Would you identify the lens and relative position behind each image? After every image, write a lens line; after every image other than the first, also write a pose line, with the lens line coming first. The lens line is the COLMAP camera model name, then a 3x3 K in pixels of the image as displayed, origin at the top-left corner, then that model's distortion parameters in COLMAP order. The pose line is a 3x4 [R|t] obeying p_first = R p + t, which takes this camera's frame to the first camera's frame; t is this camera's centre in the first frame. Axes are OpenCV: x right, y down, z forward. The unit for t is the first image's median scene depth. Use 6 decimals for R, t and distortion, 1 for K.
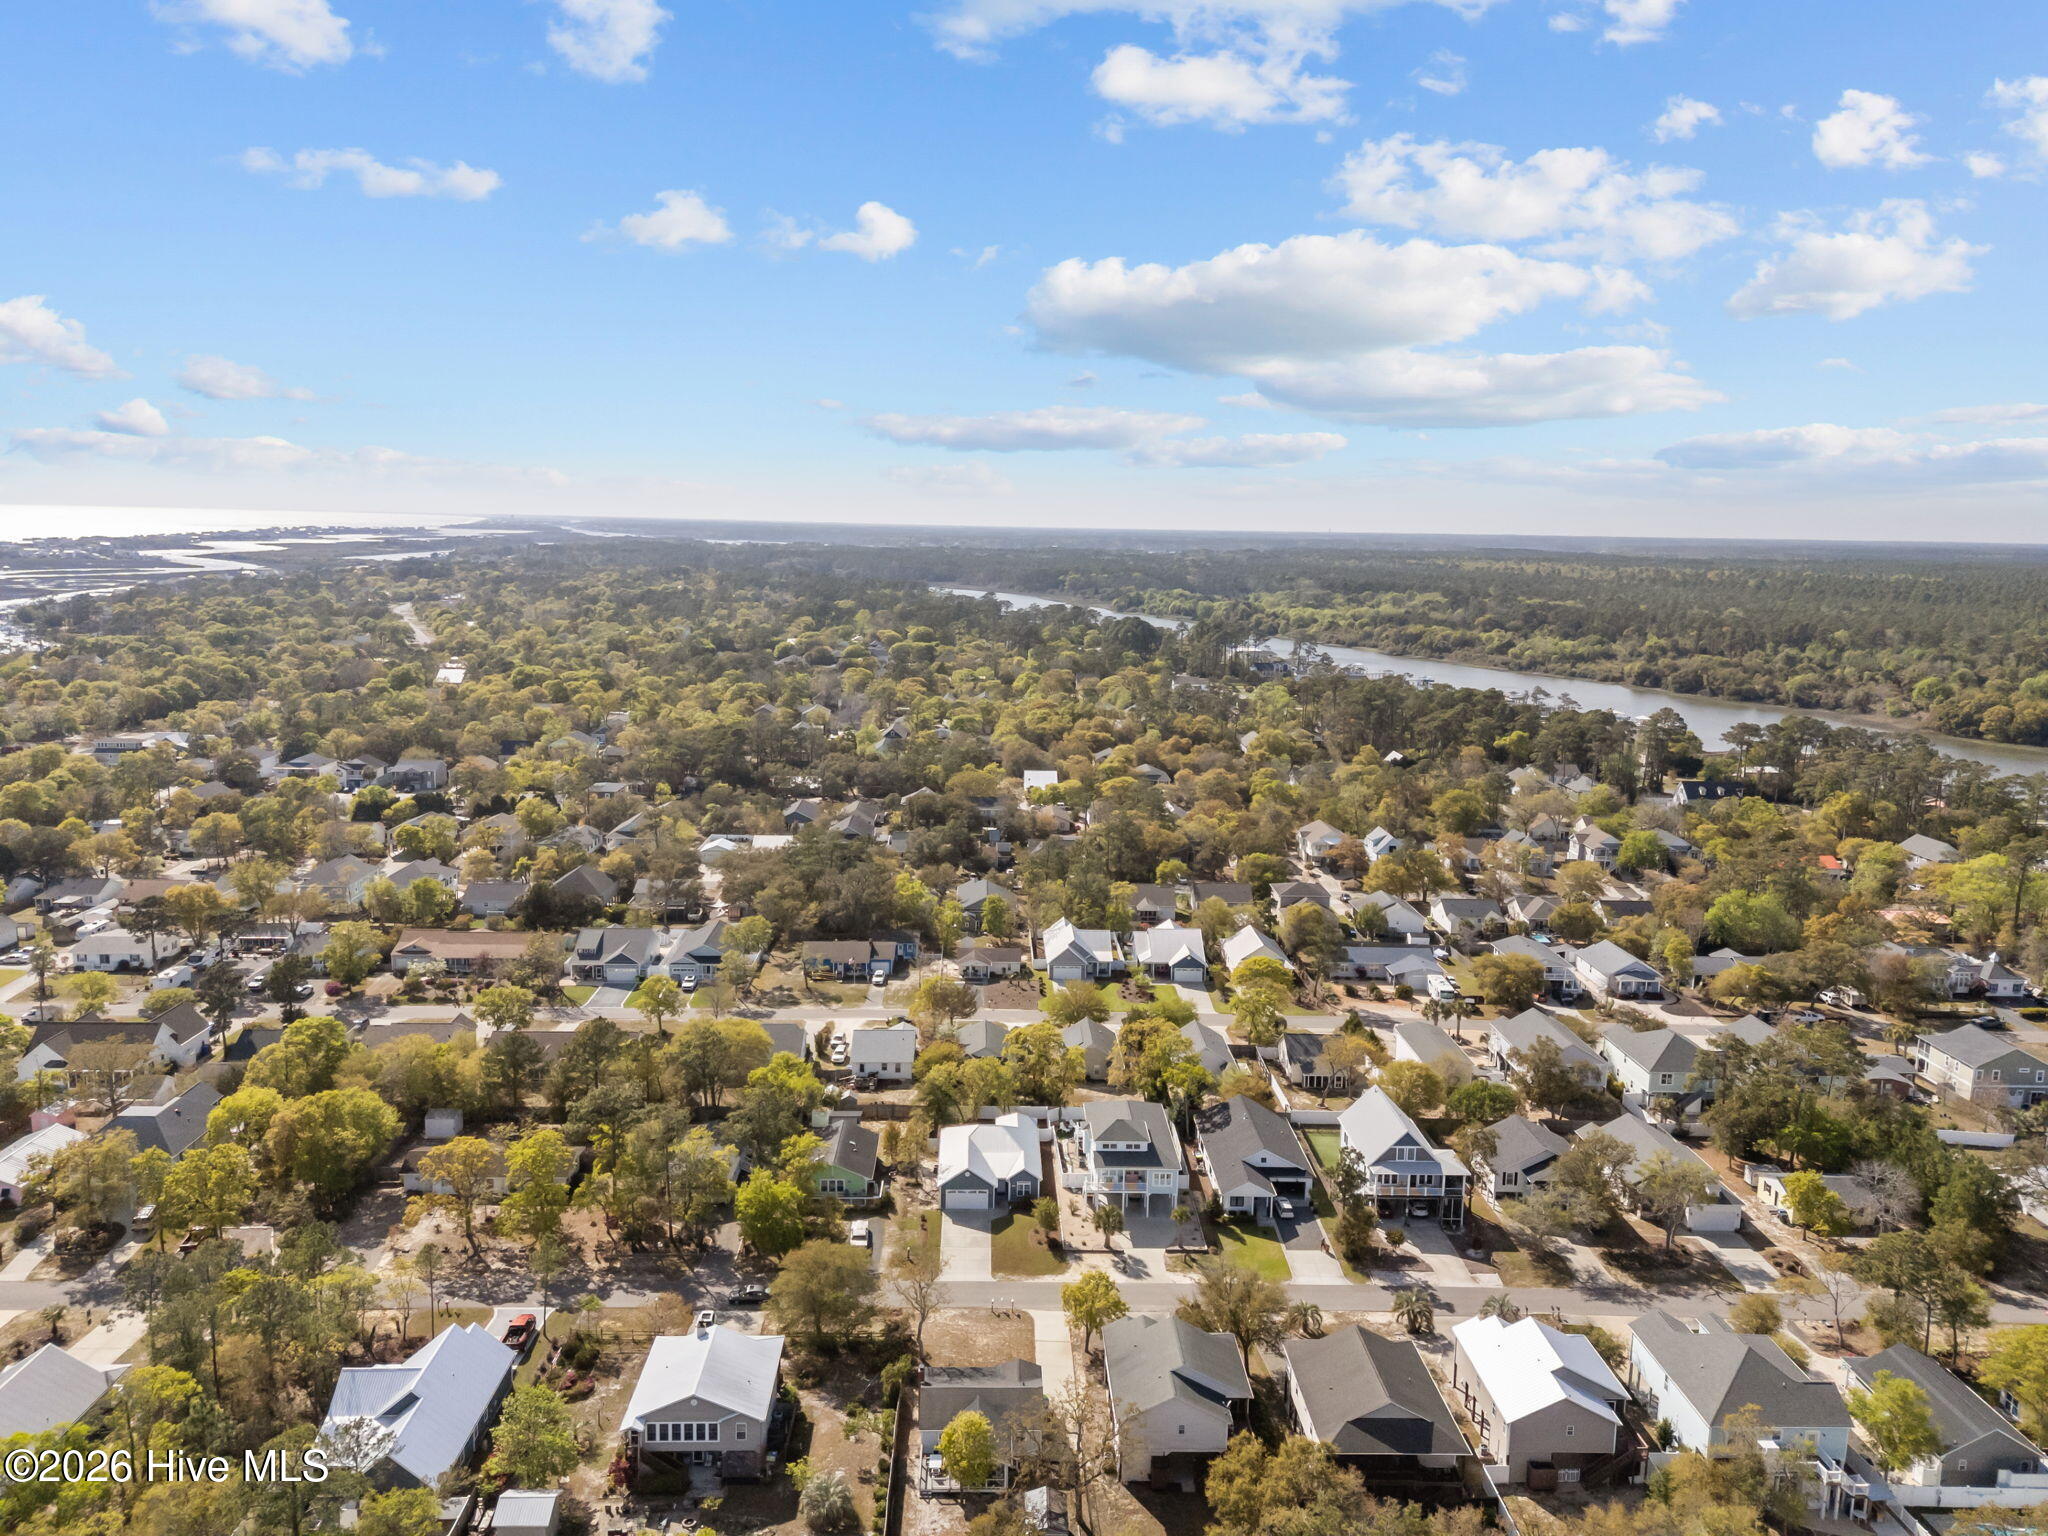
lens RADIAL K [[1497.4, 0, 1028.4], [0, 1497.4, 761.1], [0, 0, 1]] dist [0.080566, -0.070677]
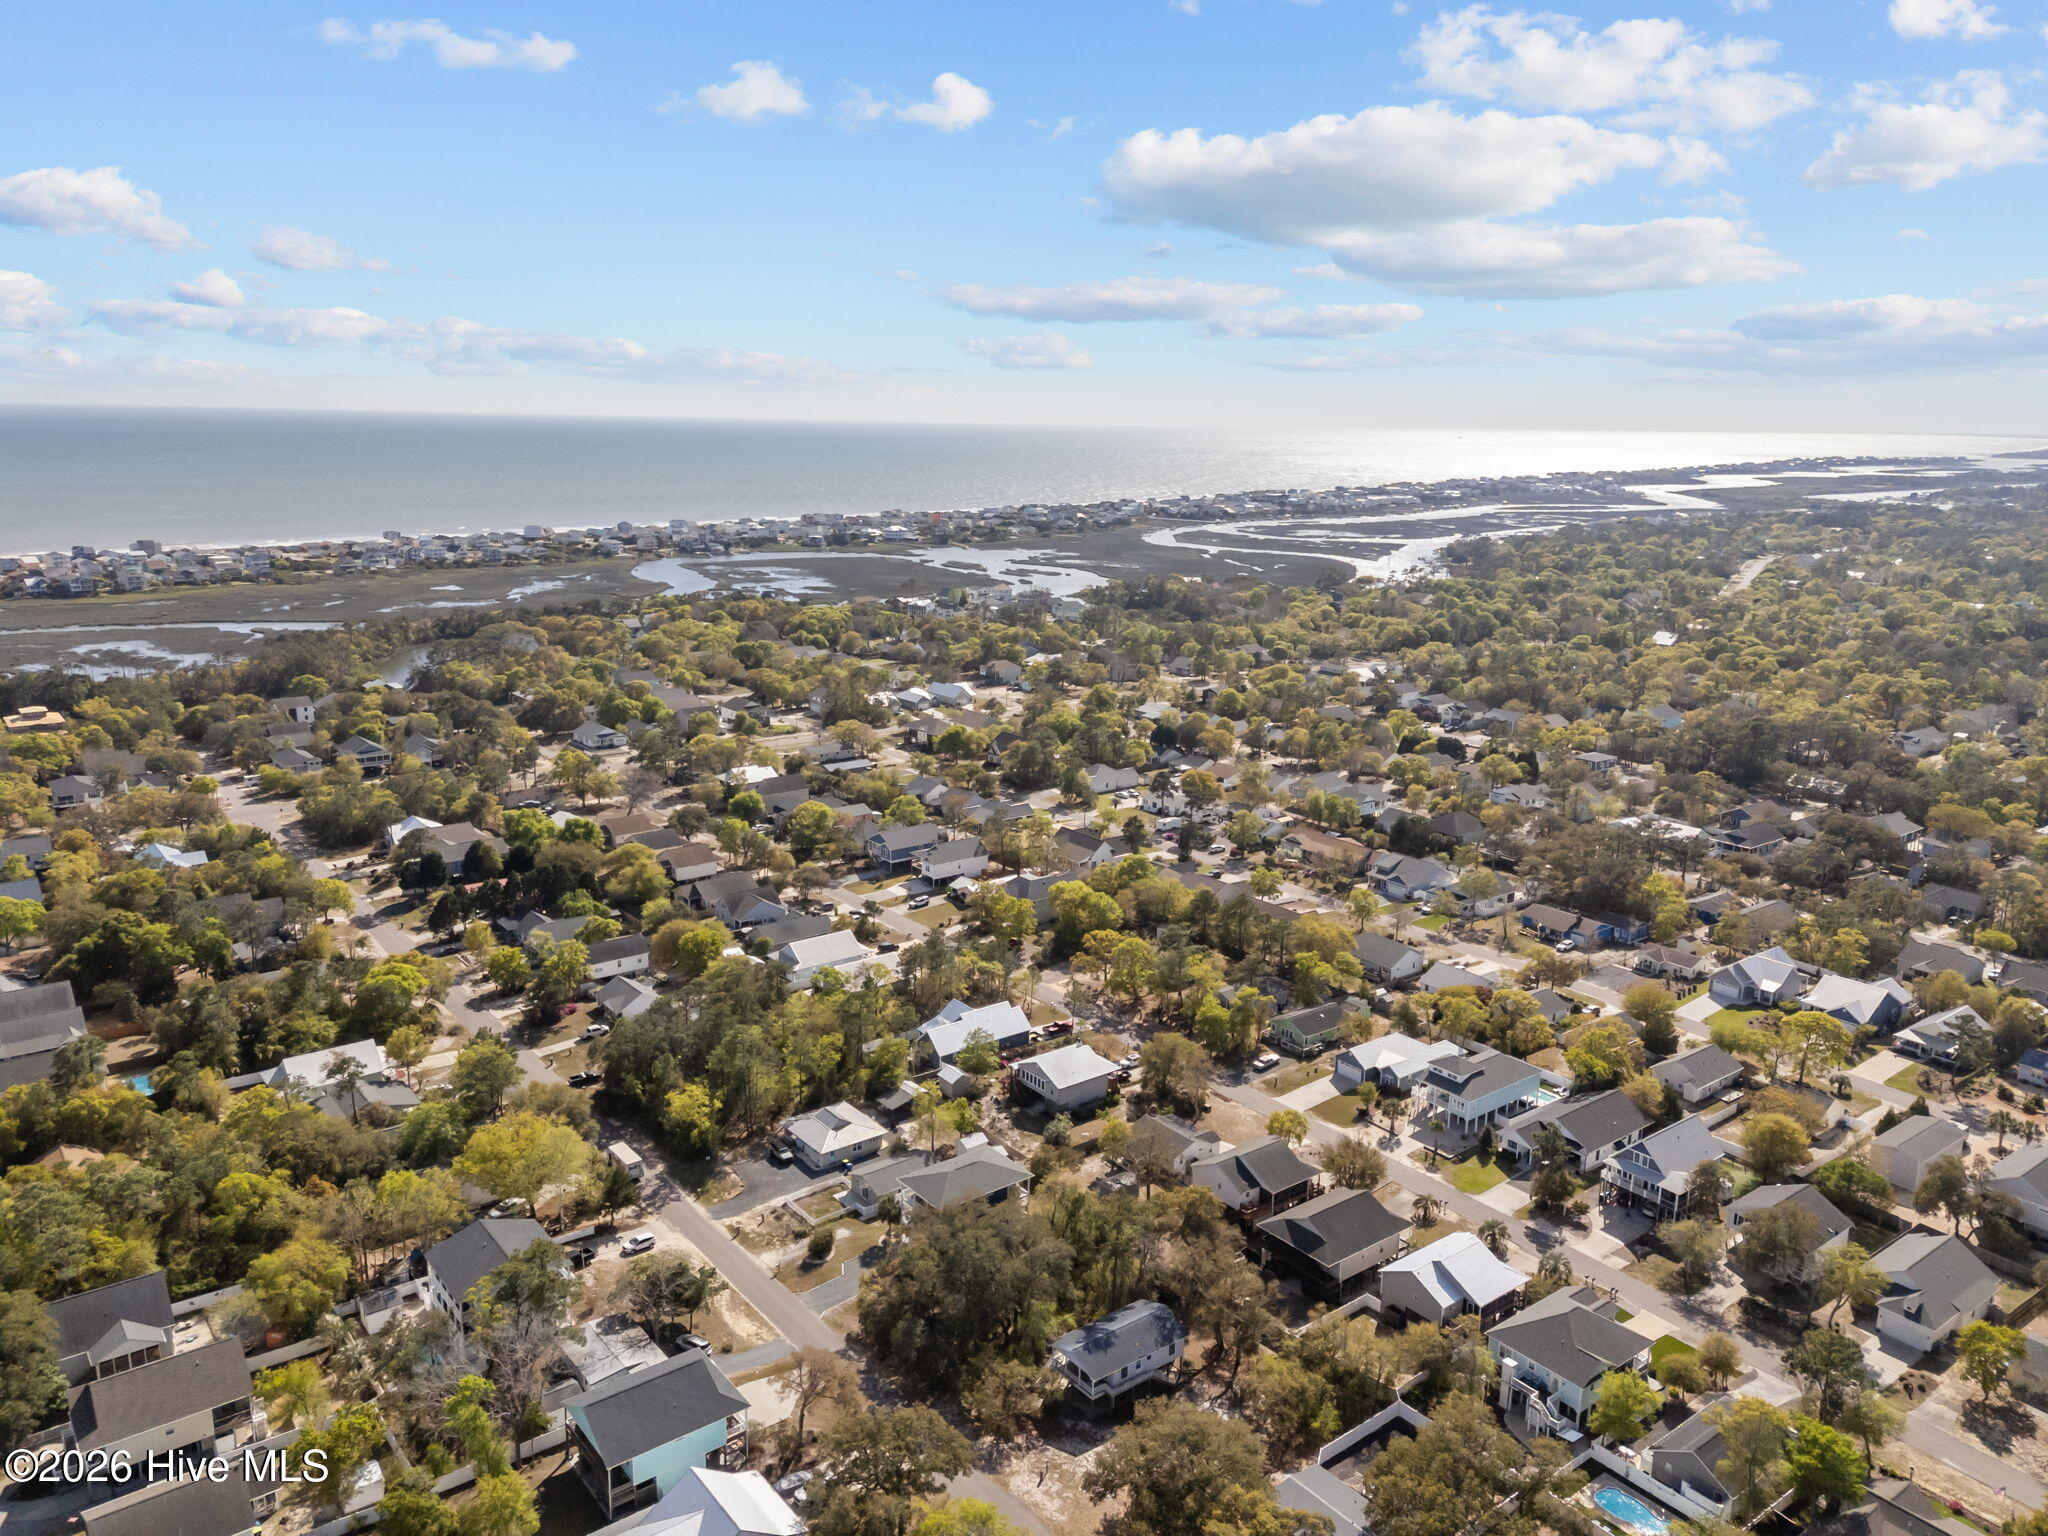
lens RADIAL K [[1497.4, 0, 1028.4], [0, 1497.4, 761.1], [0, 0, 1]] dist [0.080566, -0.070677]
pose [[0.590904, 0.172020, -0.788189, 0.581473], [-0.133135, 0.984400, 0.115031, -0.084617], [0.795681, 0.036963, 0.604587, -0.084433]]
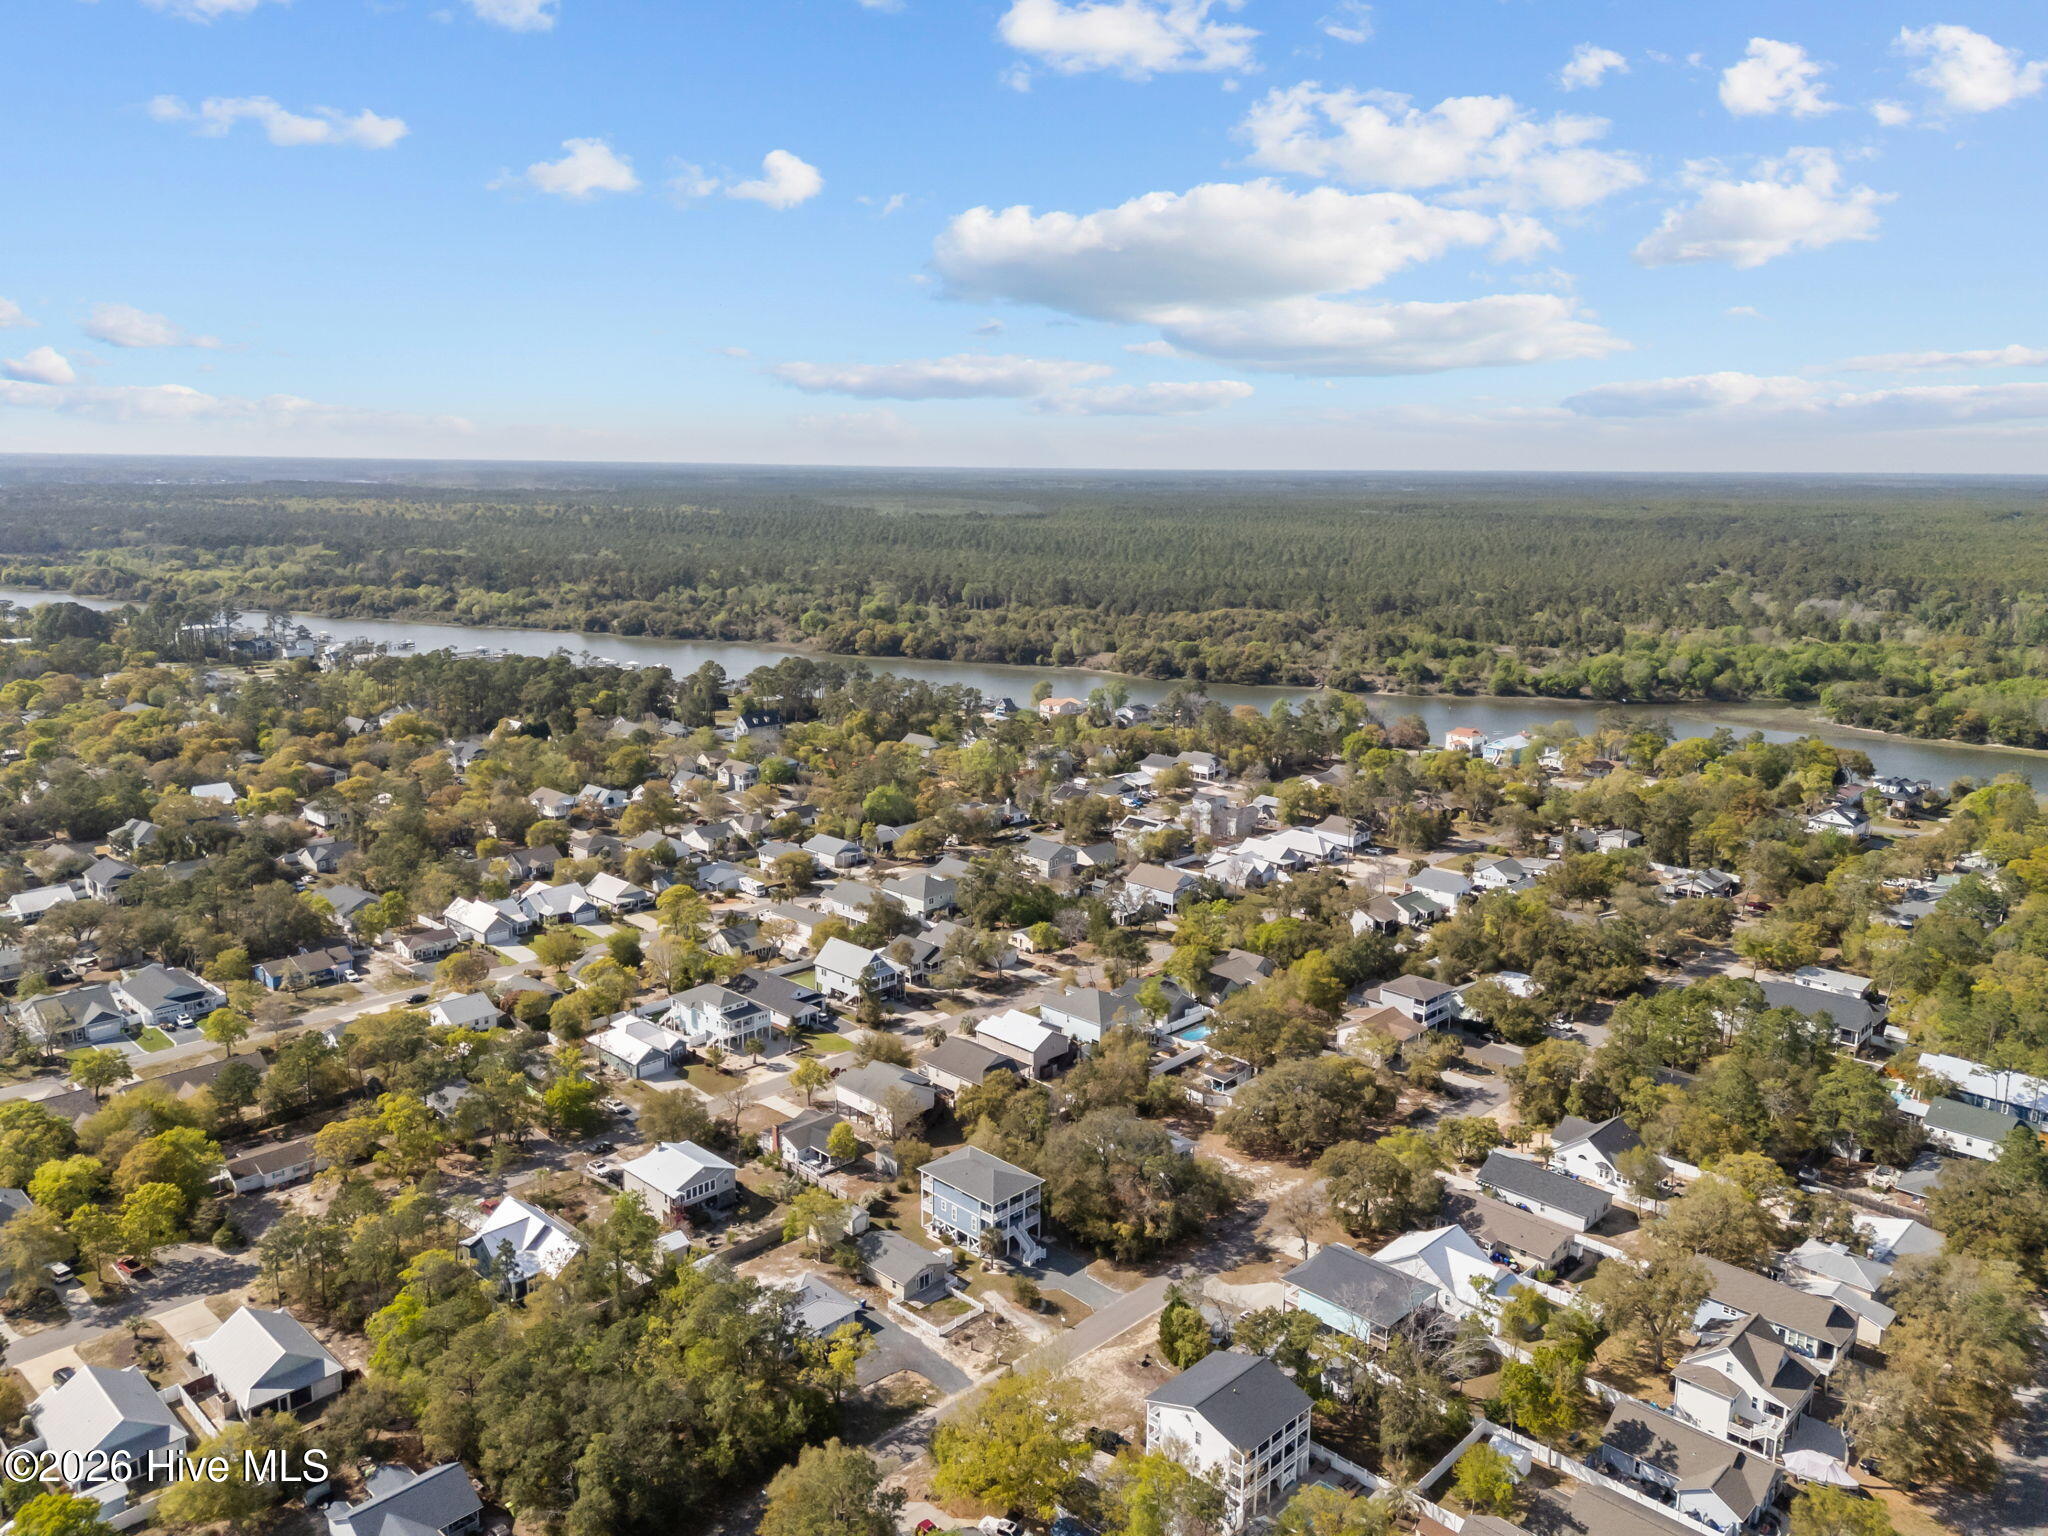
lens RADIAL K [[1497.4, 0, 1028.4], [0, 1497.4, 761.1], [0, 0, 1]] dist [0.080566, -0.070677]
pose [[0.717836, -0.149792, 0.679907, -0.510924], [0.114676, 0.988681, 0.096745, -0.079688], [-0.686703, 0.008522, 0.726888, -0.248294]]
